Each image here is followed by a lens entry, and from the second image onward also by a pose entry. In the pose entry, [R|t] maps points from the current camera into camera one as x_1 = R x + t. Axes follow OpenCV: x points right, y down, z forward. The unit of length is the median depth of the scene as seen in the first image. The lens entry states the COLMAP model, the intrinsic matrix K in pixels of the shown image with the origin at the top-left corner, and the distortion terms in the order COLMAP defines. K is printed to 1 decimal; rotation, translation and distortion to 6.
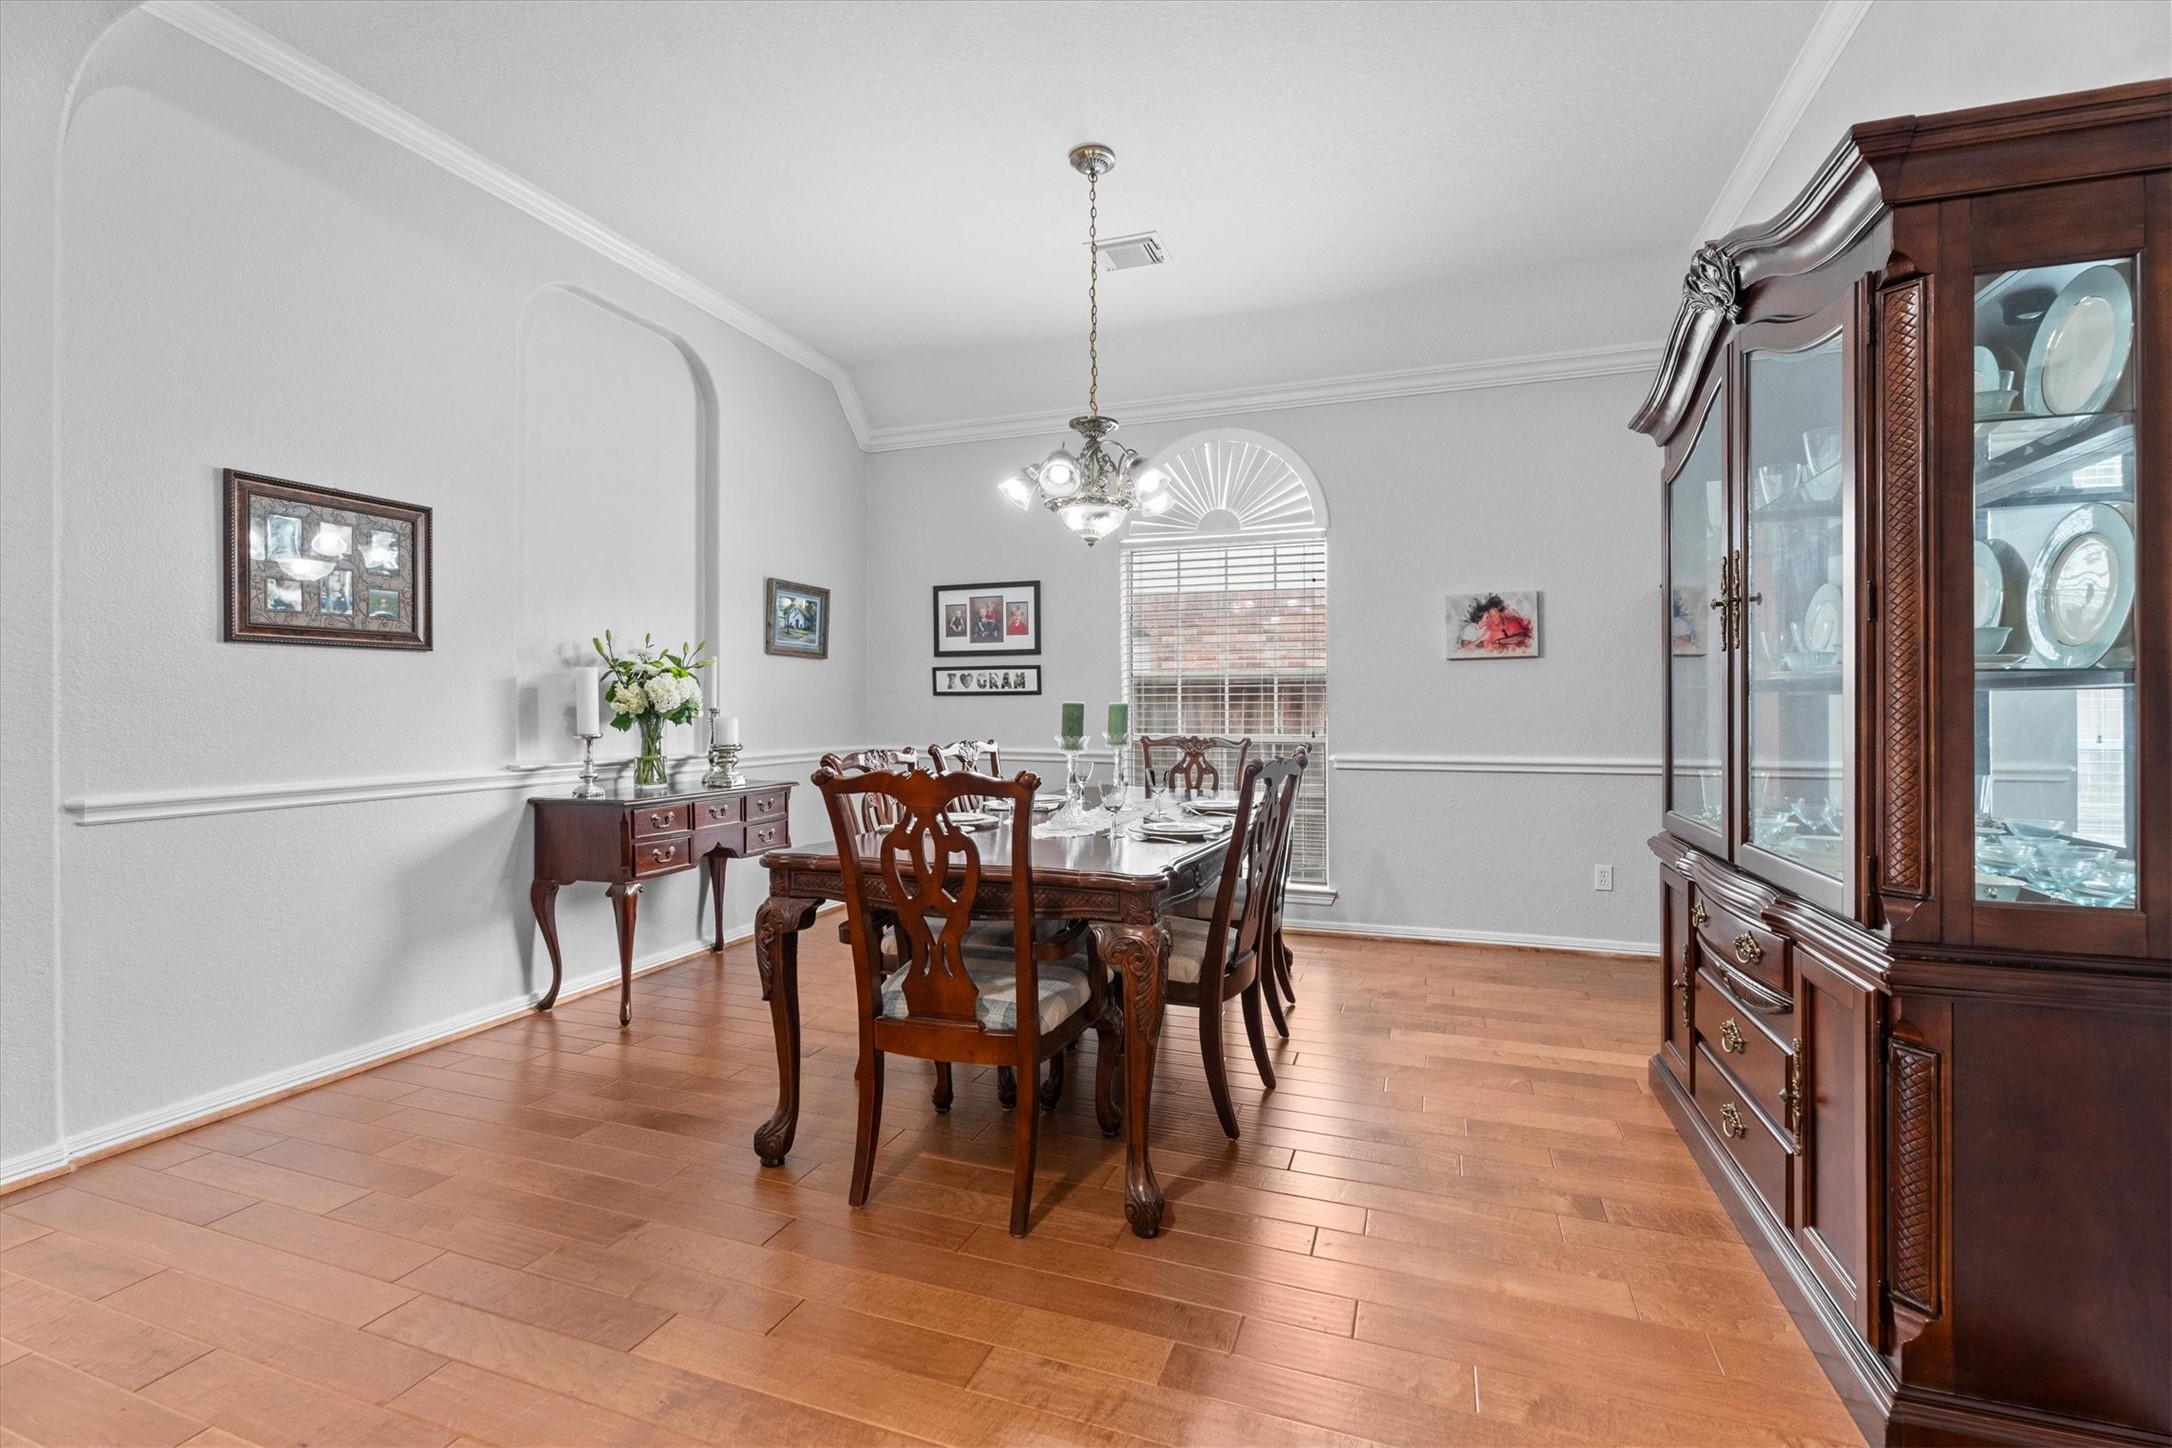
lens RADIAL K [[968.5, 0, 1087.9], [0, 968.5, 705.2], [0, 0, 1]] dist [0.001204, -0.000524]
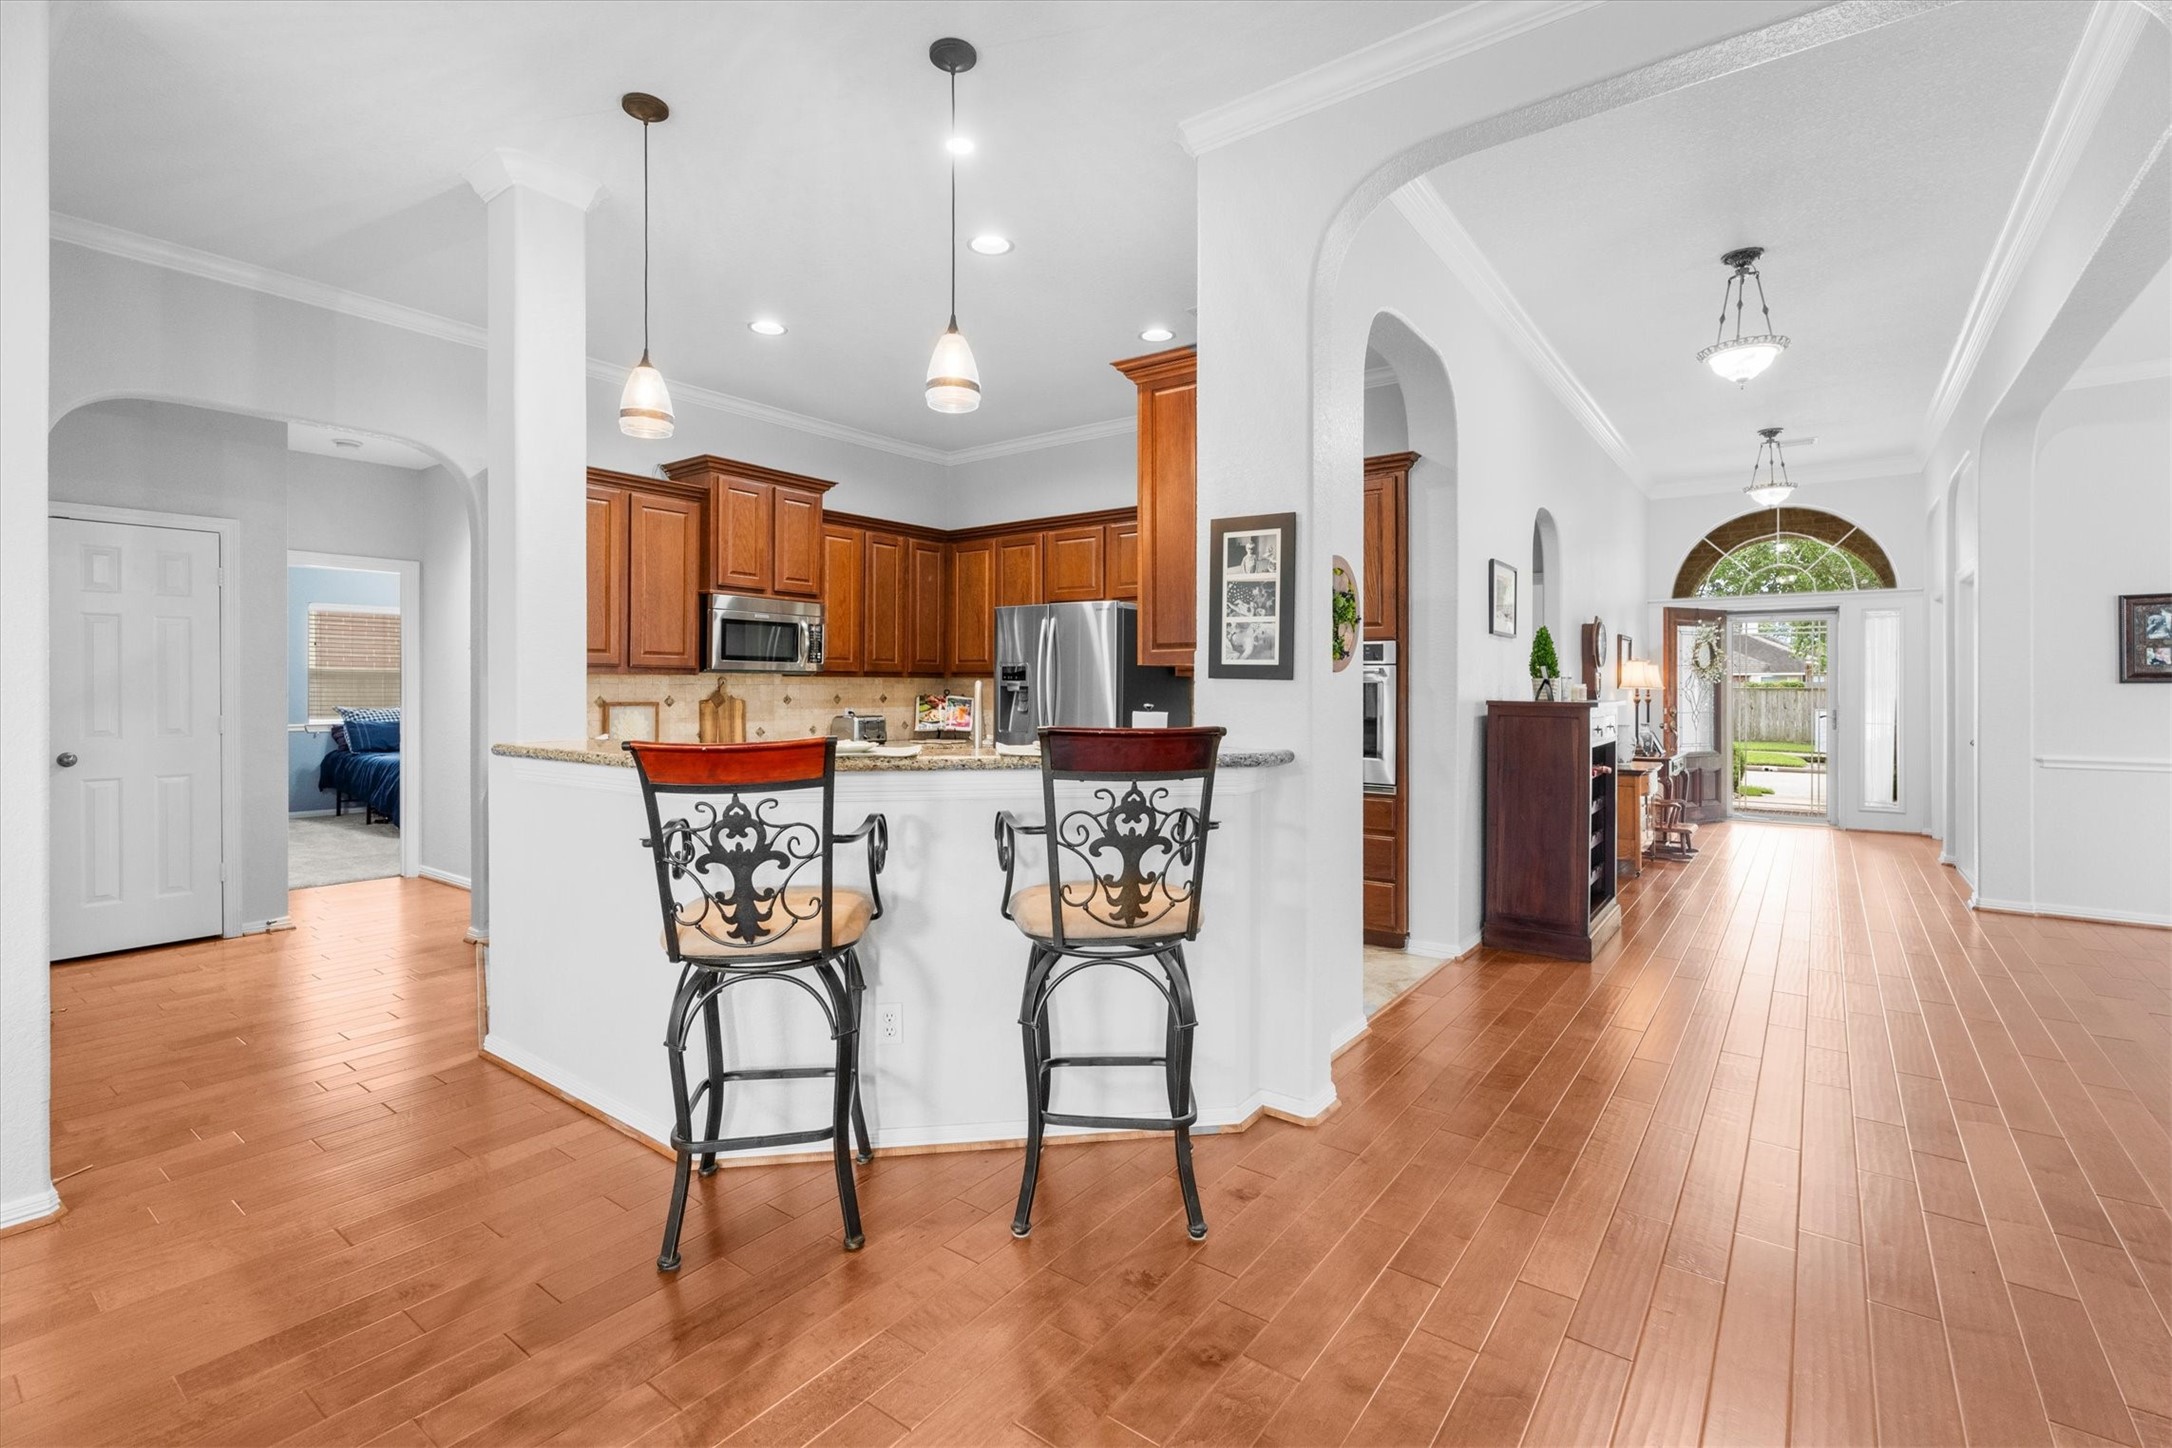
lens RADIAL K [[968.5, 0, 1082.4], [0, 968.5, 690.4], [0, 0, 1]] dist [0.001204, -0.000524]
pose [[-0.294374, -0.000068, -0.955690, 1.179102], [-0.001081, 0.999999, 0.000262, -0.036169], [0.955690, 0.001110, -0.294374, -0.316532]]
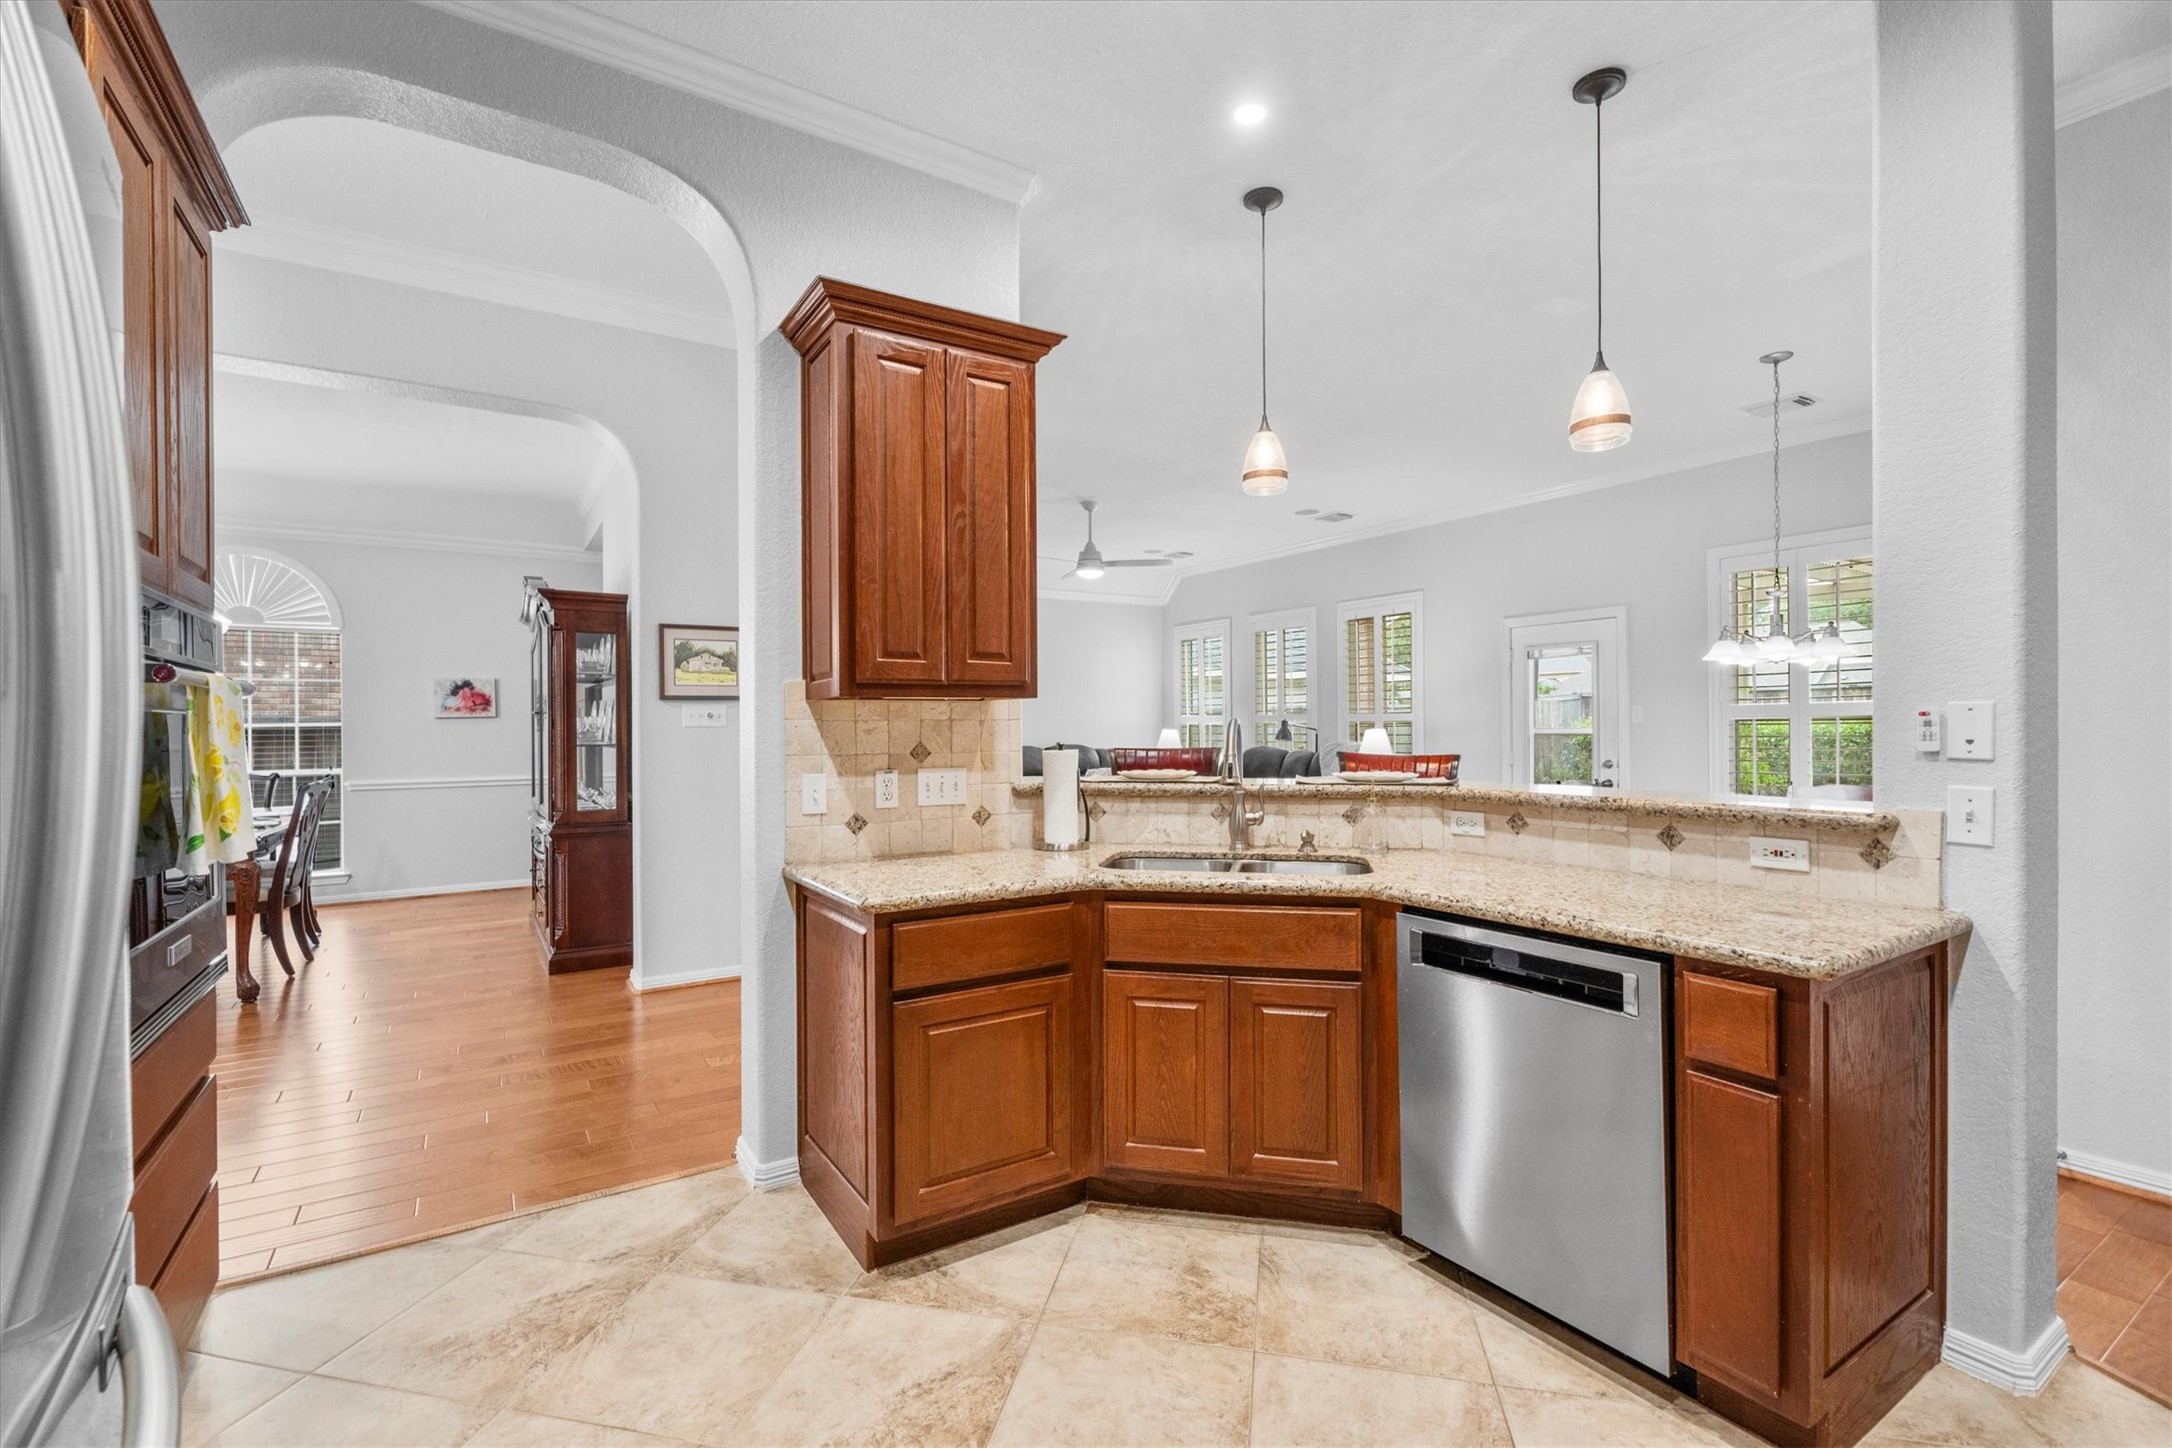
lens RADIAL K [[968.5, 0, 1093.5], [0, 968.5, 723.9], [0, 0, 1]] dist [0.001204, -0.000524]
pose [[0.612123, -0.002190, 0.790760, -0.274155], [0.004096, 0.999992, -0.000401, -0.040051], [-0.790752, 0.003485, 0.612127, -1.010165]]
